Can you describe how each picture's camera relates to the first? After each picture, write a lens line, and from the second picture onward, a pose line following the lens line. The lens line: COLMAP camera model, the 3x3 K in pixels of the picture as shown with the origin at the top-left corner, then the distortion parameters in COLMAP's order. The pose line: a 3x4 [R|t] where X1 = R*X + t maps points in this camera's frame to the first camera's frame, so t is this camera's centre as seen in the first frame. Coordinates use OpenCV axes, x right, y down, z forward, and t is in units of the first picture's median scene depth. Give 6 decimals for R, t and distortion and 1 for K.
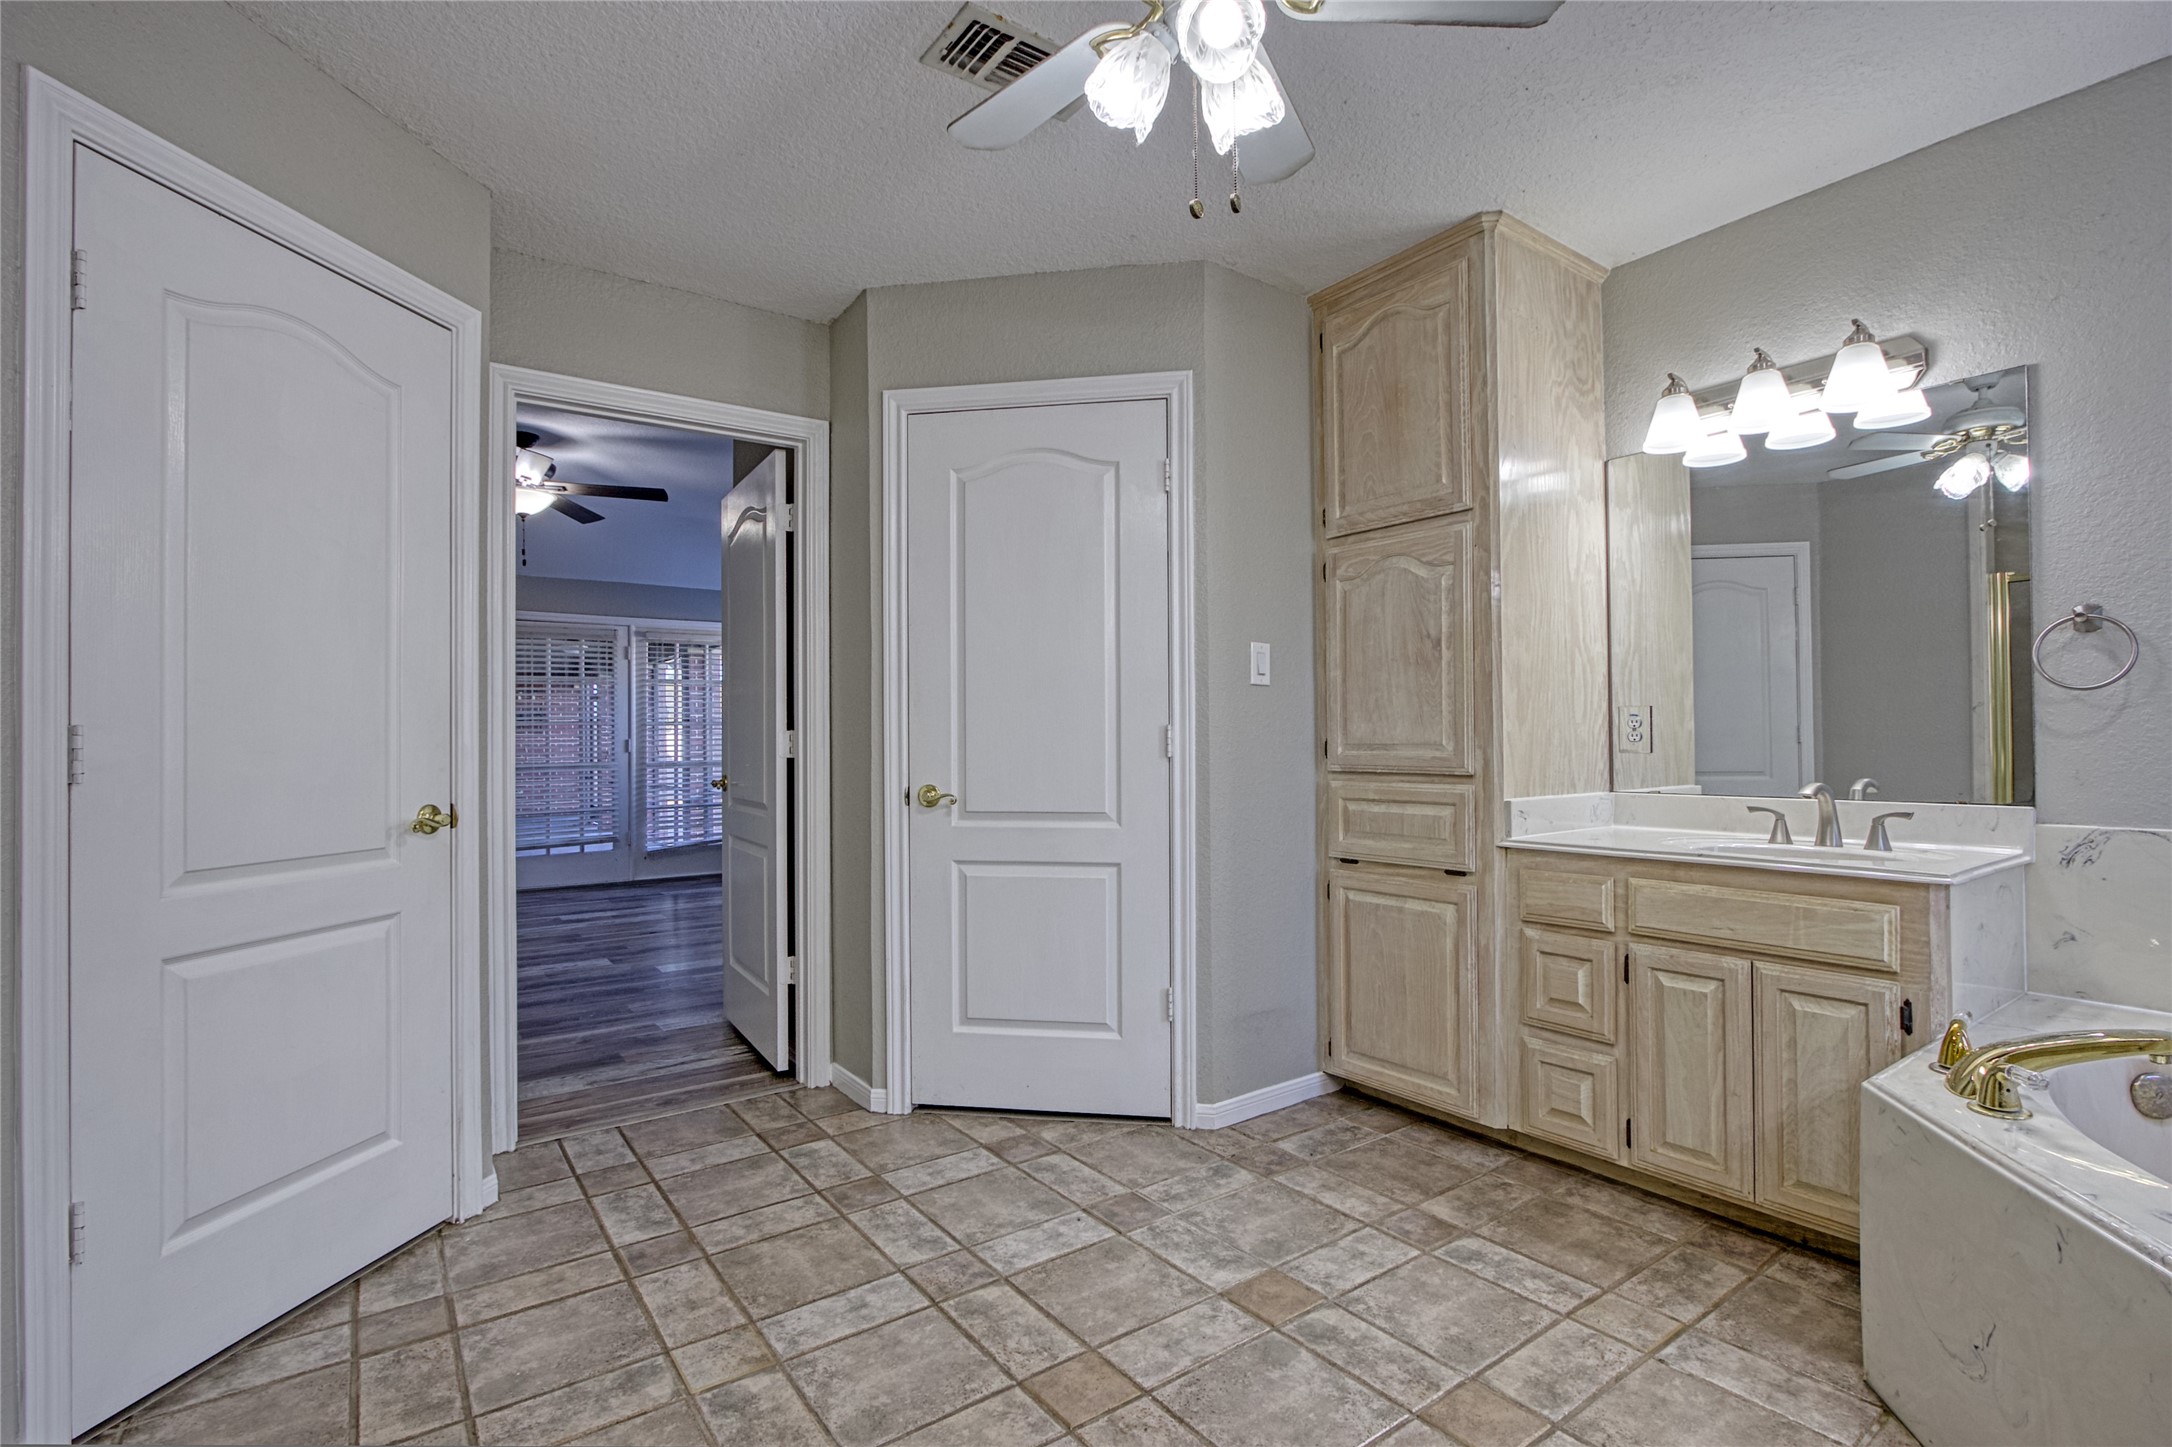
lens RADIAL K [[1006.1, 0, 1086.4], [0, 1006.1, 737.7], [0, 0, 1]] dist [-0.011170, 0.000072]
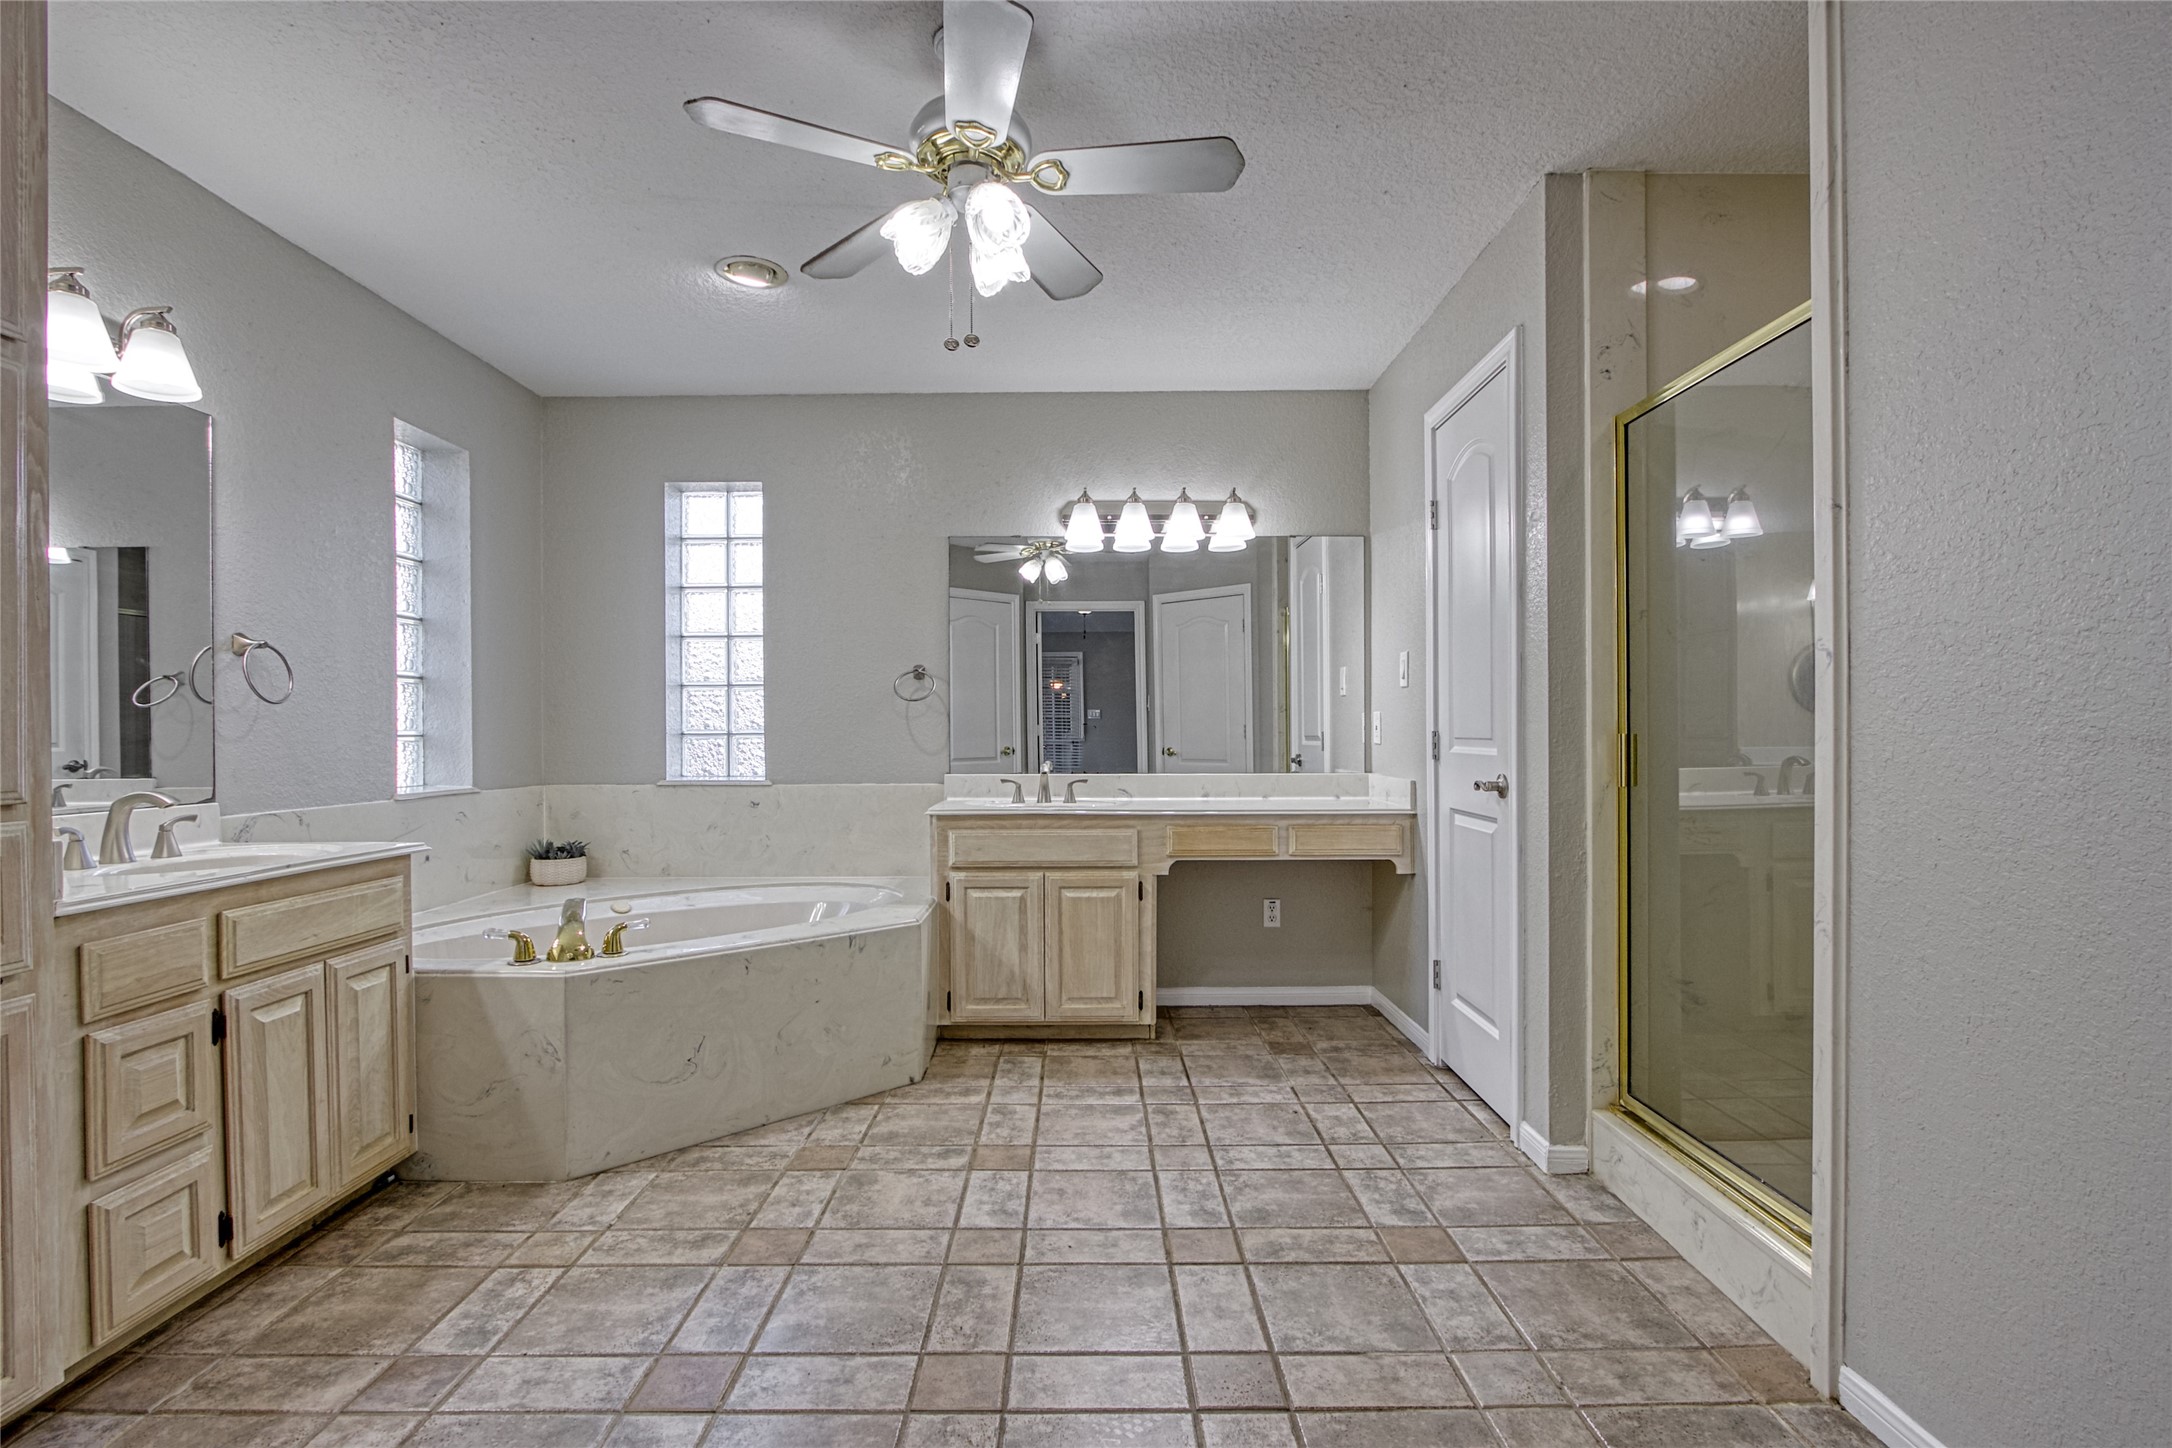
lens RADIAL K [[1035.5, 0, 1083.3], [0, 1035.5, 753.4], [0, 0, 1]] dist [-0.017144, 0.000605]
pose [[-0.806891, 0.004201, 0.590685, -0.539259], [0.014852, 0.999803, 0.013178, 0.011556], [-0.590513, 0.019407, -0.806795, 1.326795]]
